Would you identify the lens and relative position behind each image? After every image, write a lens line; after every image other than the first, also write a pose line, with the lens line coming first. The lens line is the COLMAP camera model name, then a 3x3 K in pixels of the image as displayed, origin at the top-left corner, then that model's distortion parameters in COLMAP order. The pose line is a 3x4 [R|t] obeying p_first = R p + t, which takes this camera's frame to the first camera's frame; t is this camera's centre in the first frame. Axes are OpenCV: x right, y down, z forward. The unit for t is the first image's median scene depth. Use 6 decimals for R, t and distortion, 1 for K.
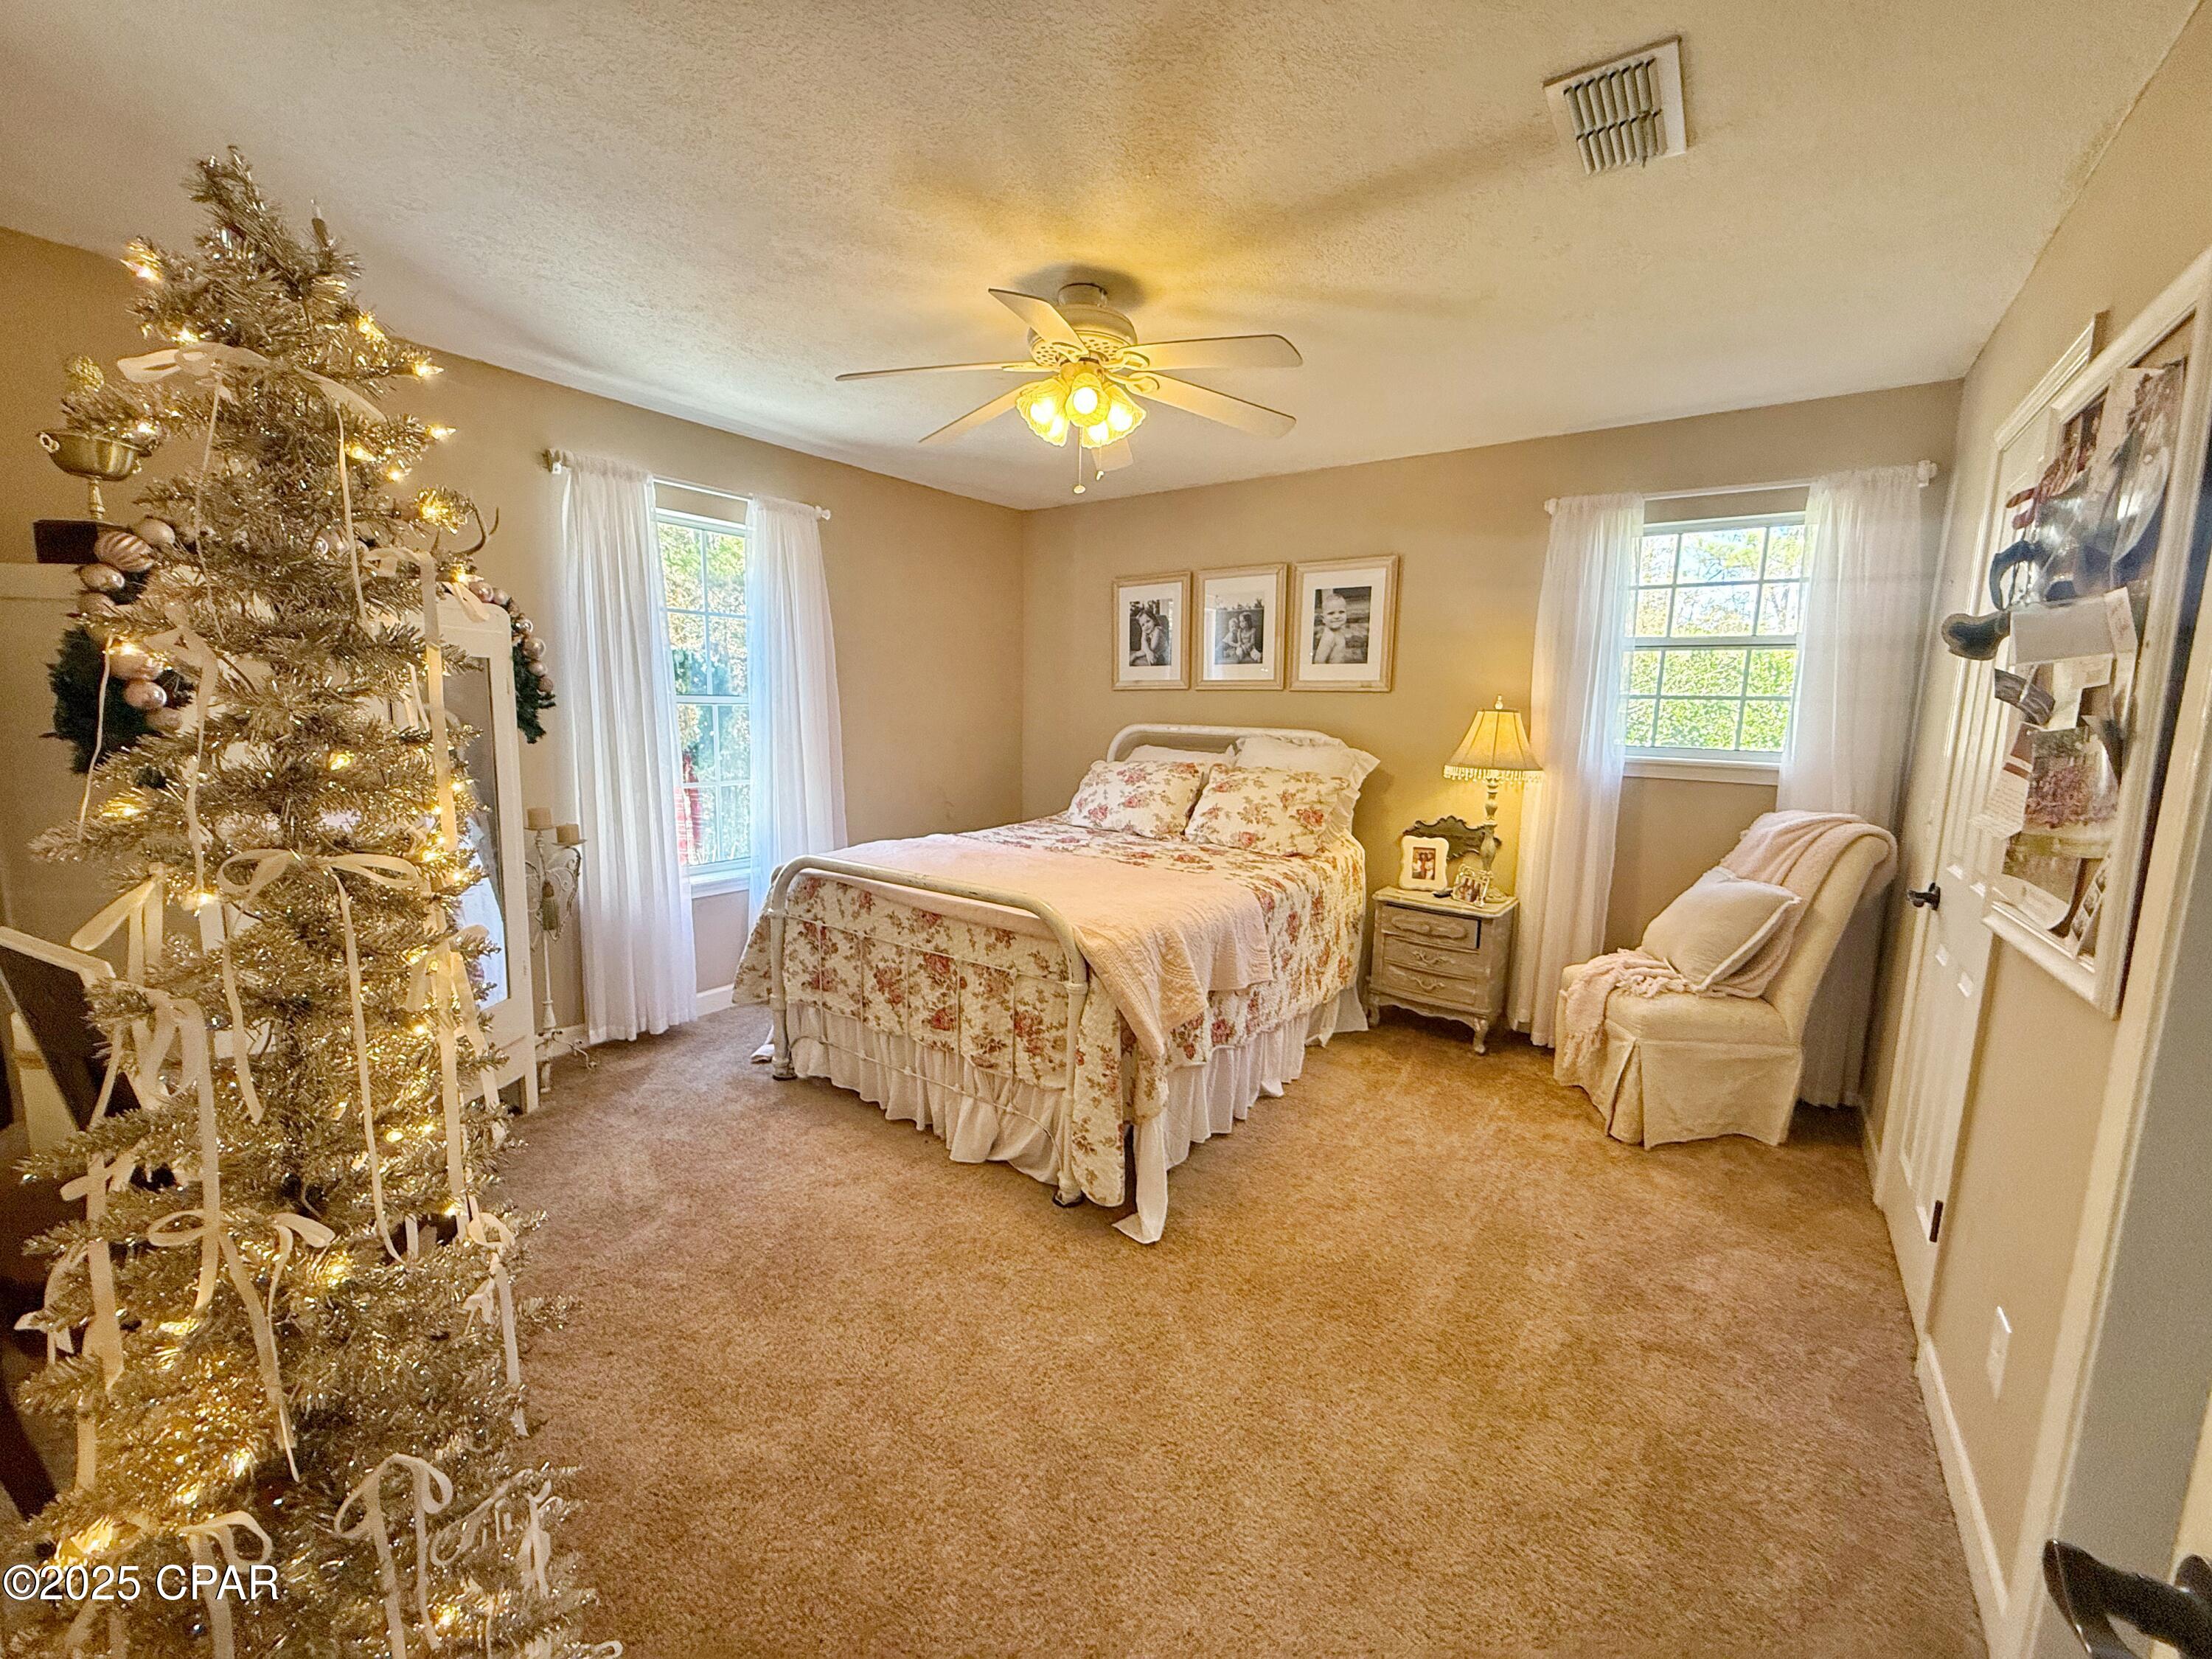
lens RADIAL K [[880.7, 0, 1100.8], [0, 880.7, 830.3], [0, 0, 1]] dist [-0.000296, 0.000099]
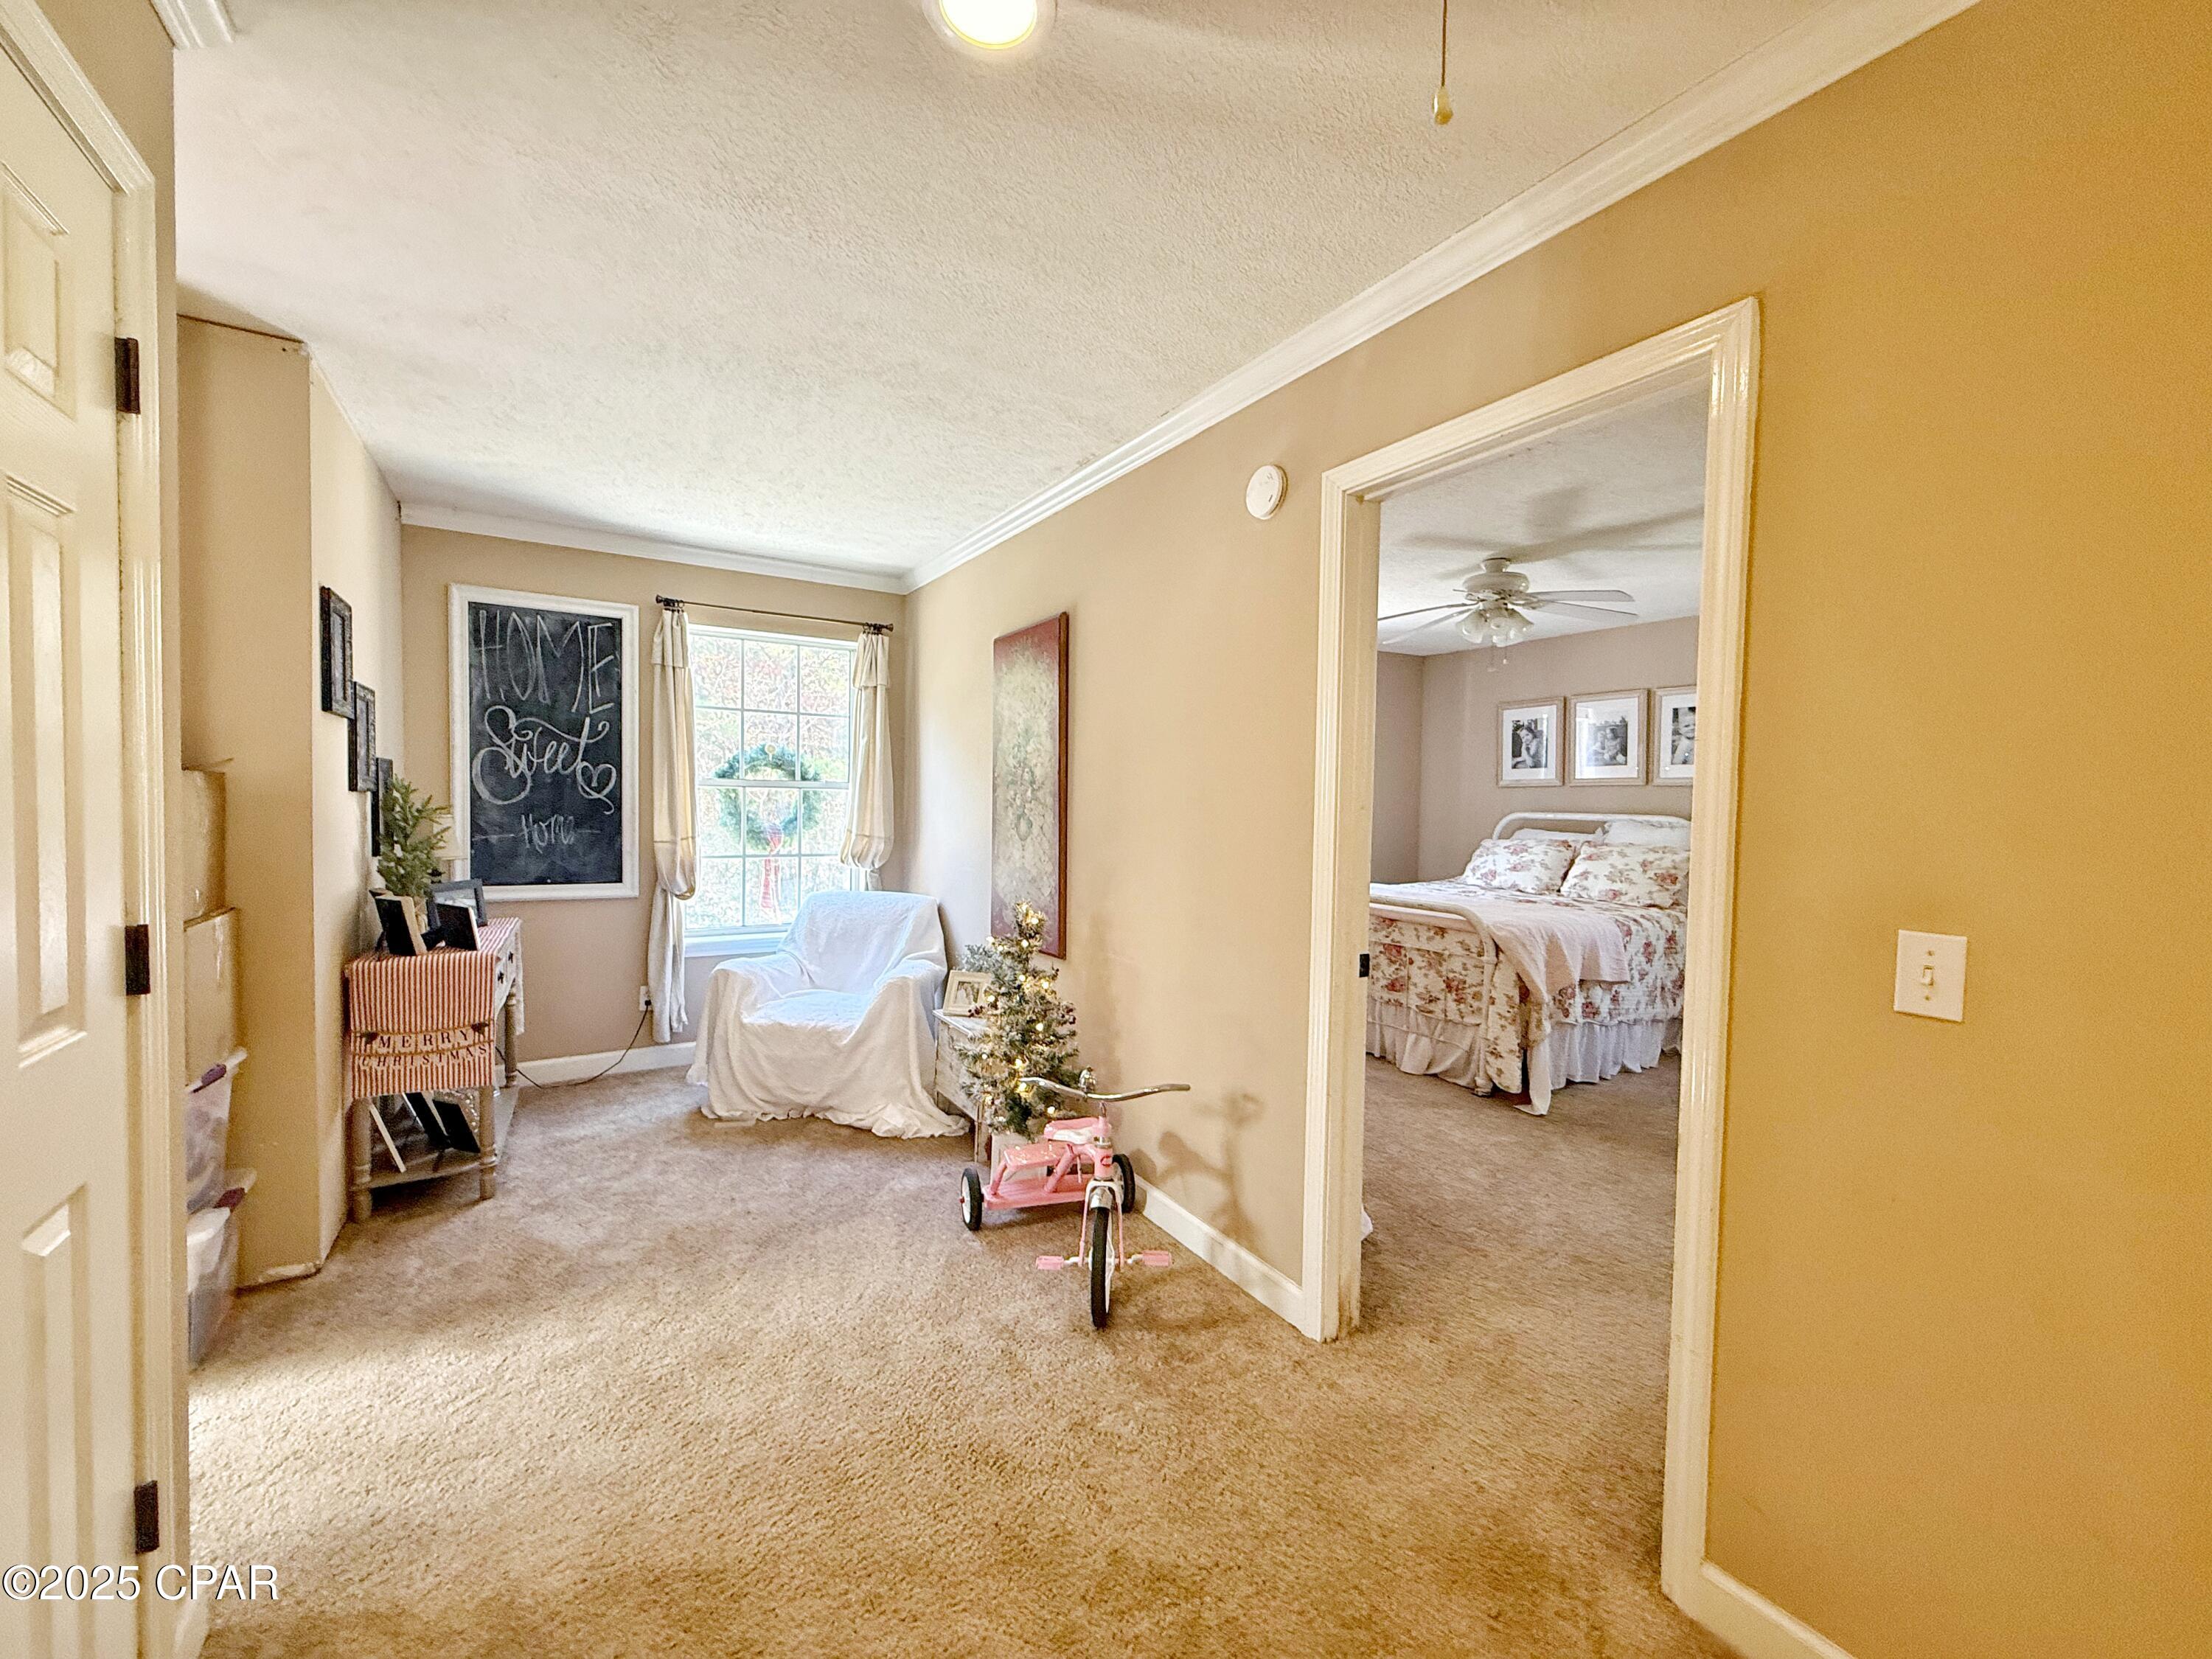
lens RADIAL K [[880.7, 0, 1100.8], [0, 880.7, 830.3], [0, 0, 1]] dist [-0.000296, 0.000099]
pose [[0.928007, 0.008047, -0.372477, -0.070499], [-0.051150, 0.993051, -0.105983, 0.113924], [0.369036, 0.117405, 0.921970, -0.647106]]
